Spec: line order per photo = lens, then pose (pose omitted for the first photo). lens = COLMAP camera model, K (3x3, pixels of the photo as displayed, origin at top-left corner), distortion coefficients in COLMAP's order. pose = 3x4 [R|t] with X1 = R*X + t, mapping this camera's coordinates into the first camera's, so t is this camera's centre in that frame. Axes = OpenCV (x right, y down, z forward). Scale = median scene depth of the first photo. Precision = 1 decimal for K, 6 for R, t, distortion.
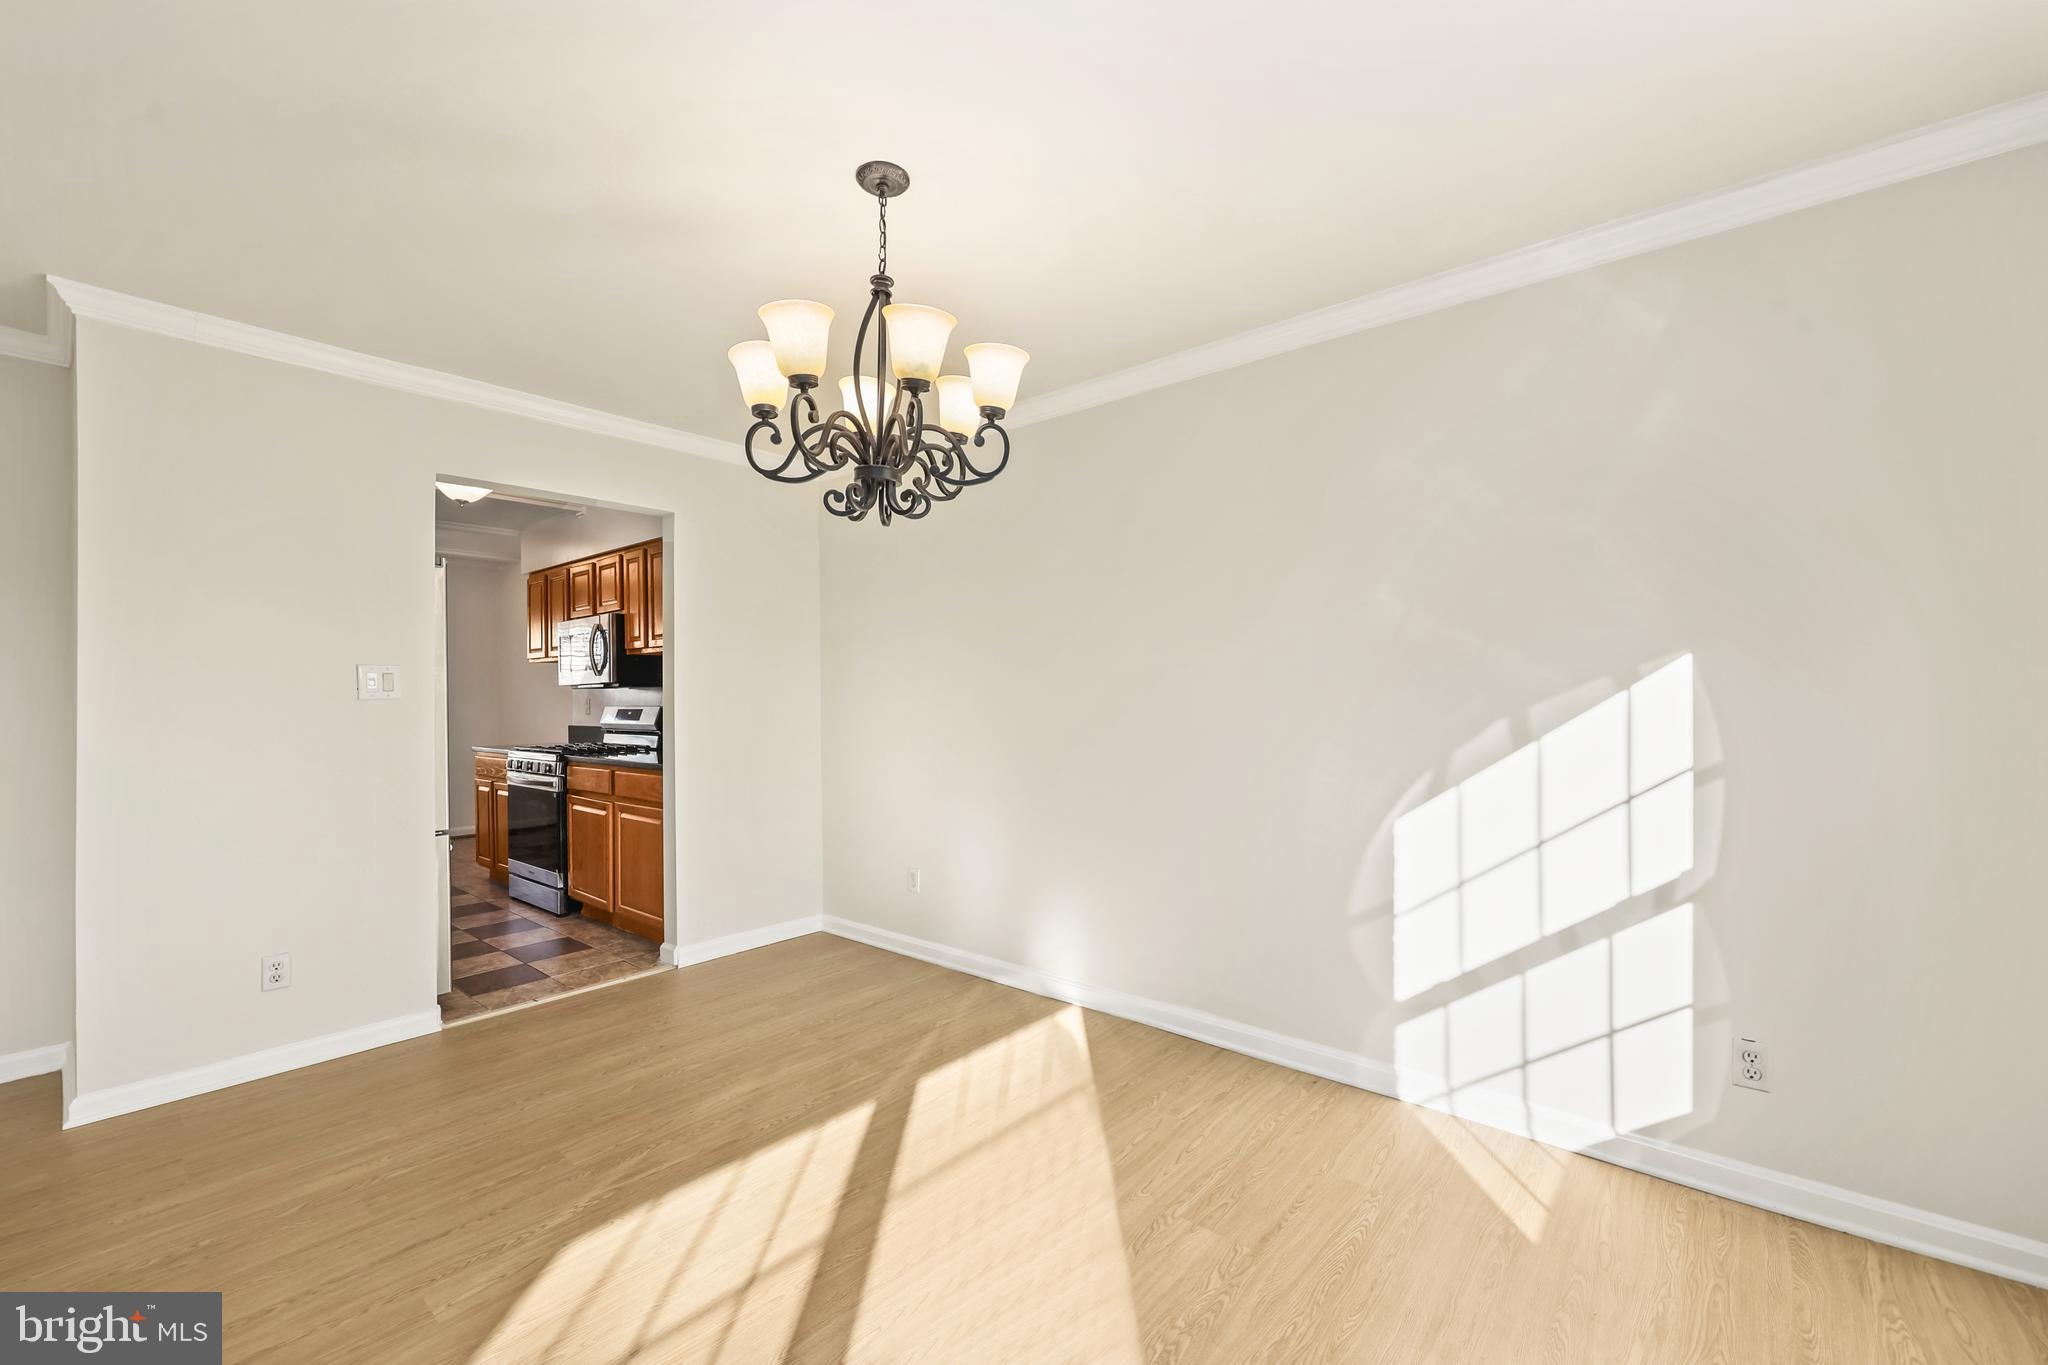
lens RADIAL K [[841.7, 0, 1043.8], [0, 841.7, 694.1], [0, 0, 1]] dist [-0.005892, 0.001235]
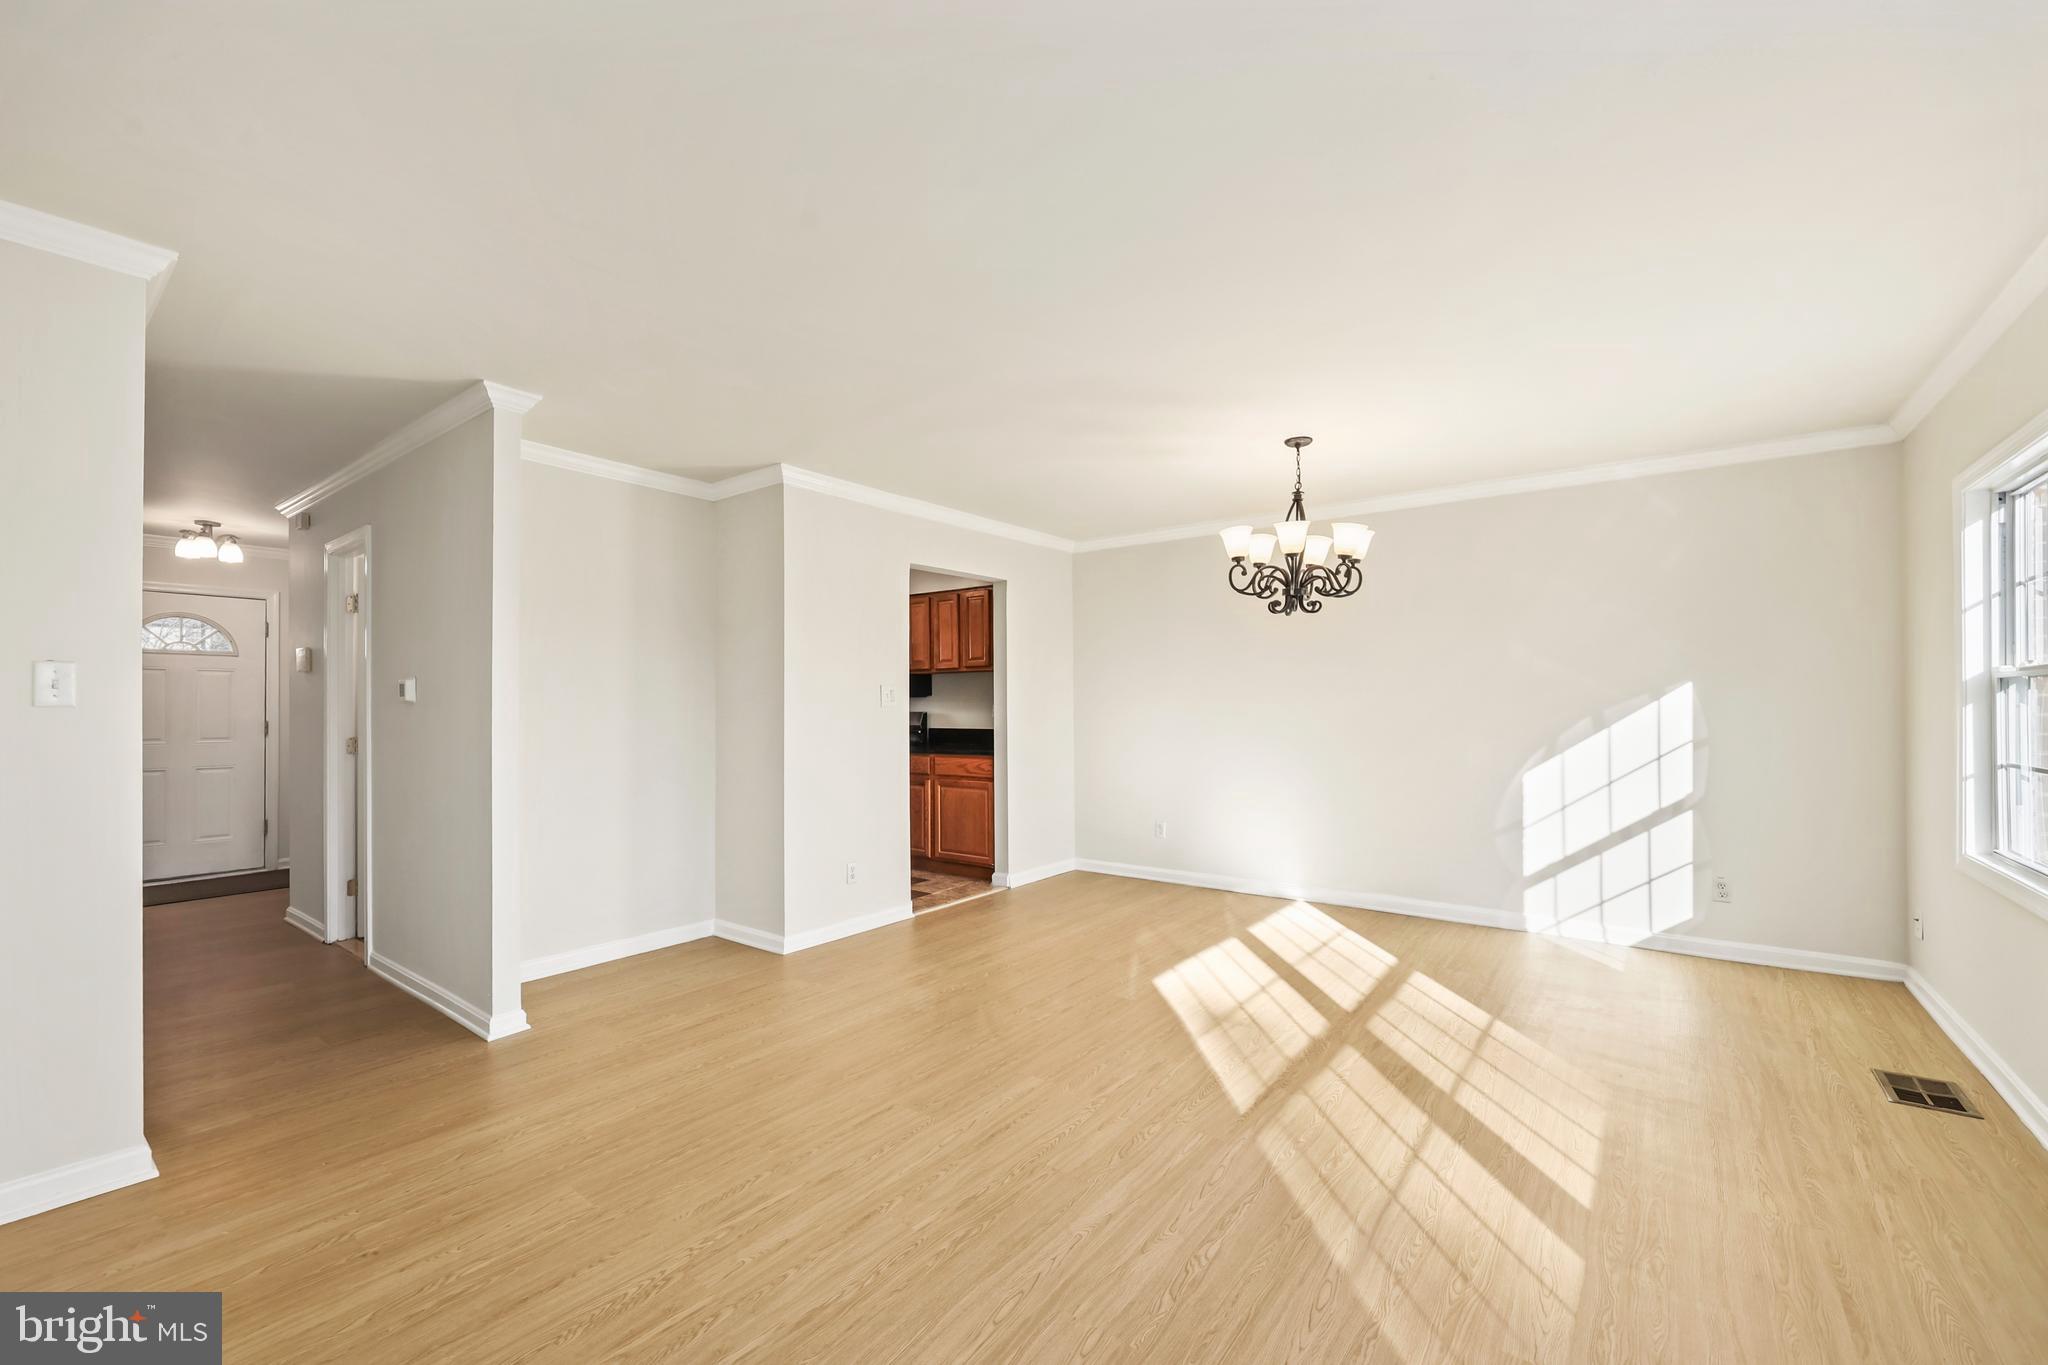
lens RADIAL K [[841.7, 0, 1035.1], [0, 841.7, 700.2], [0, 0, 1]] dist [-0.005892, 0.001235]
pose [[0.999002, -0.001288, 0.044641, -0.759797], [0.001328, 0.999999, -0.000865, -0.005742], [-0.044640, 0.000924, 0.999003, -0.796070]]
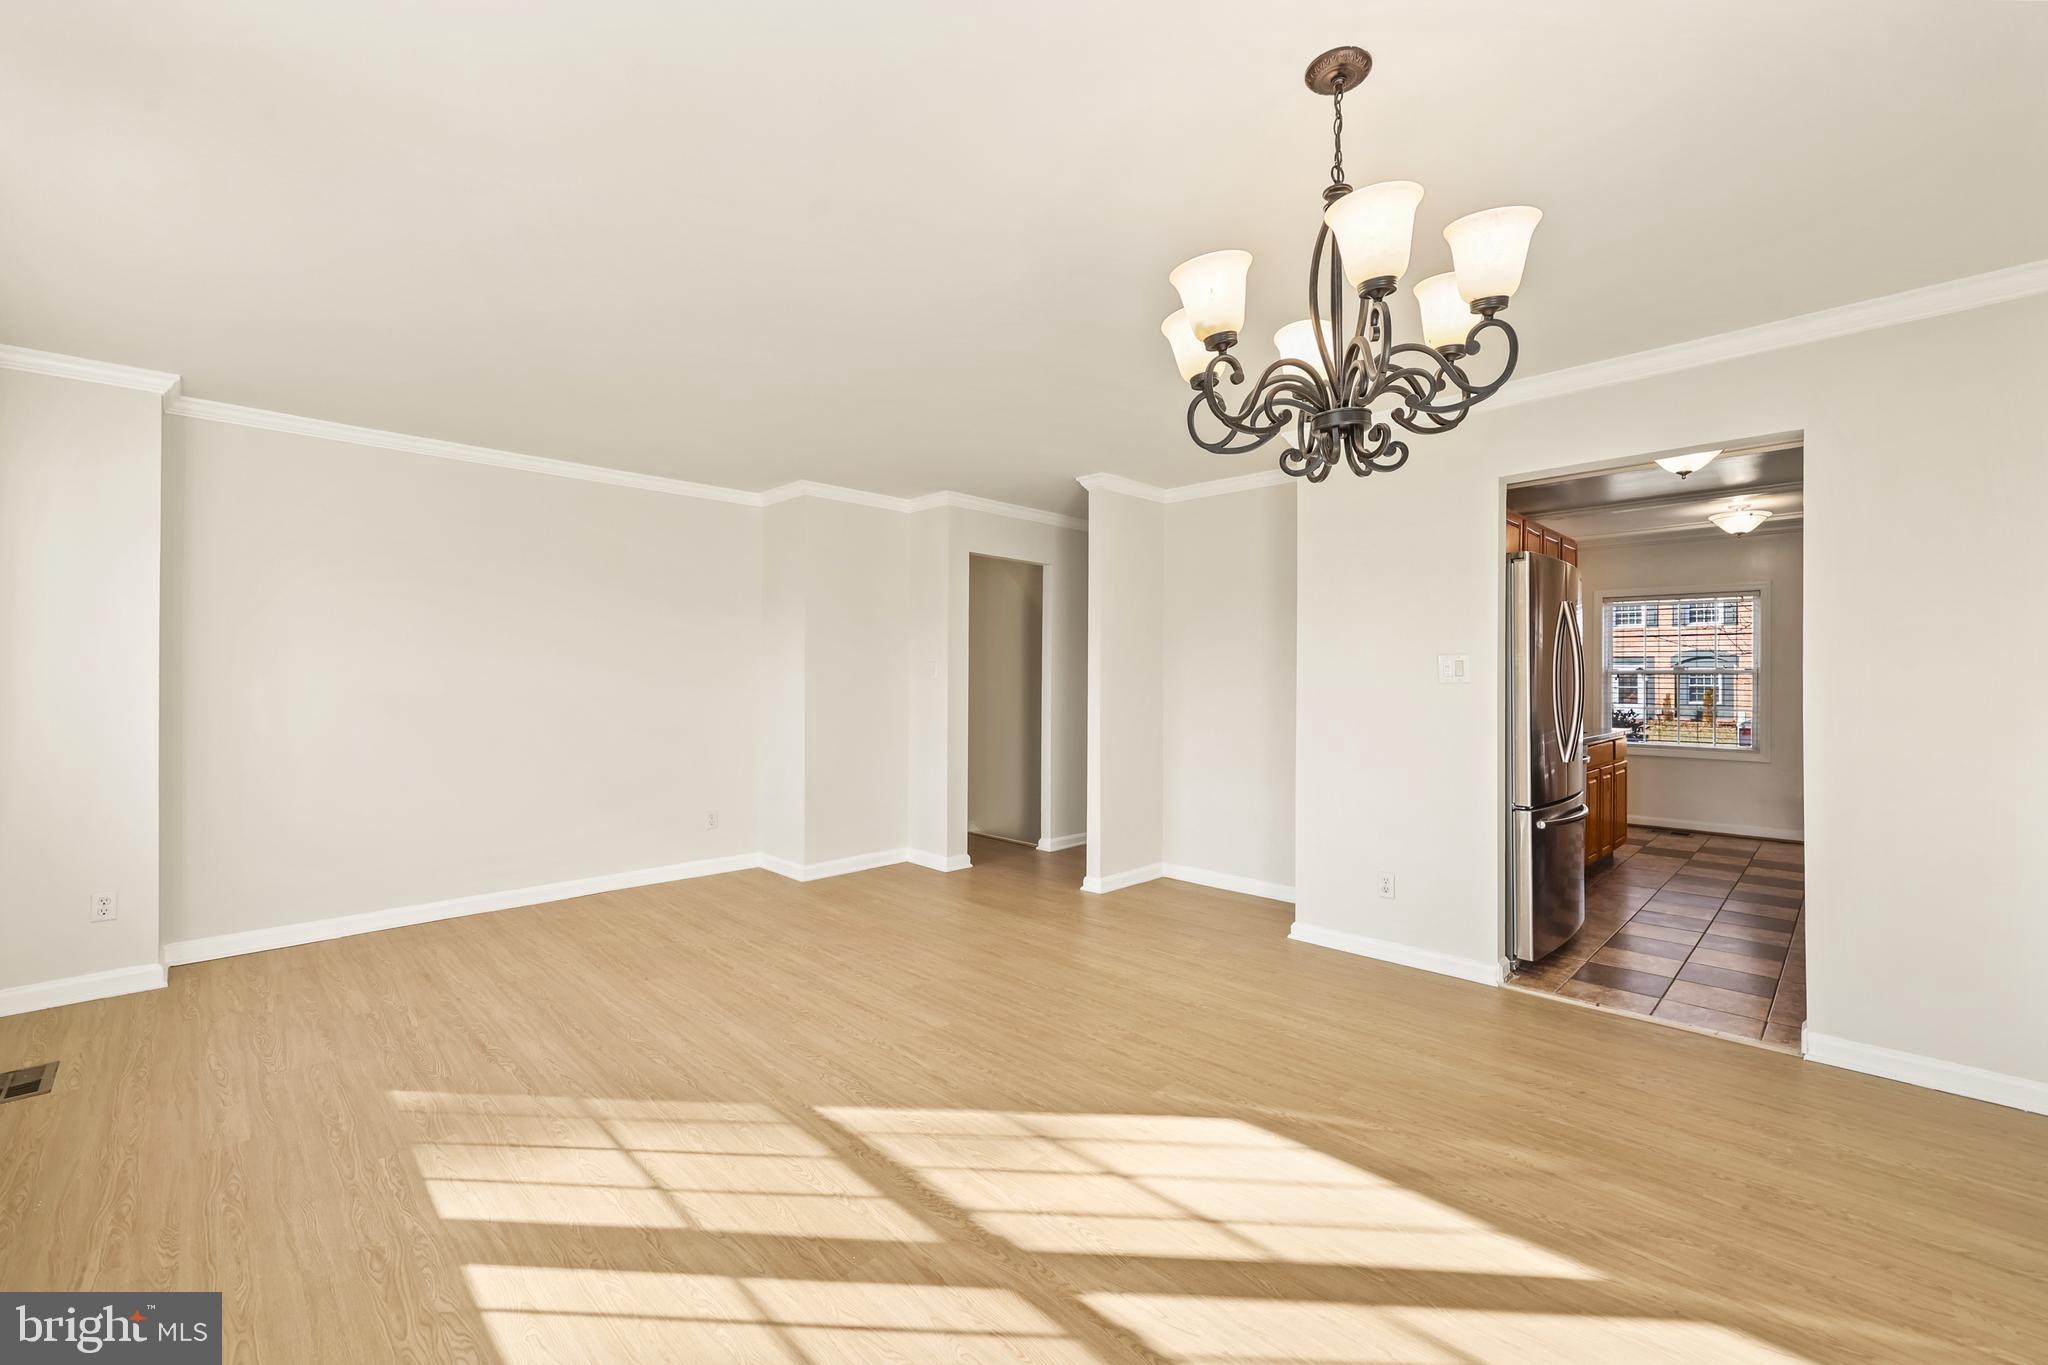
lens RADIAL K [[841.7, 0, 1021.3], [0, 841.7, 669.4], [0, 0, 1]] dist [-0.005892, 0.001235]
pose [[-0.101670, -0.003007, -0.994814, 0.588219], [0.002299, 0.999992, -0.003258, -0.016023], [0.994816, -0.002619, -0.101662, 0.657814]]
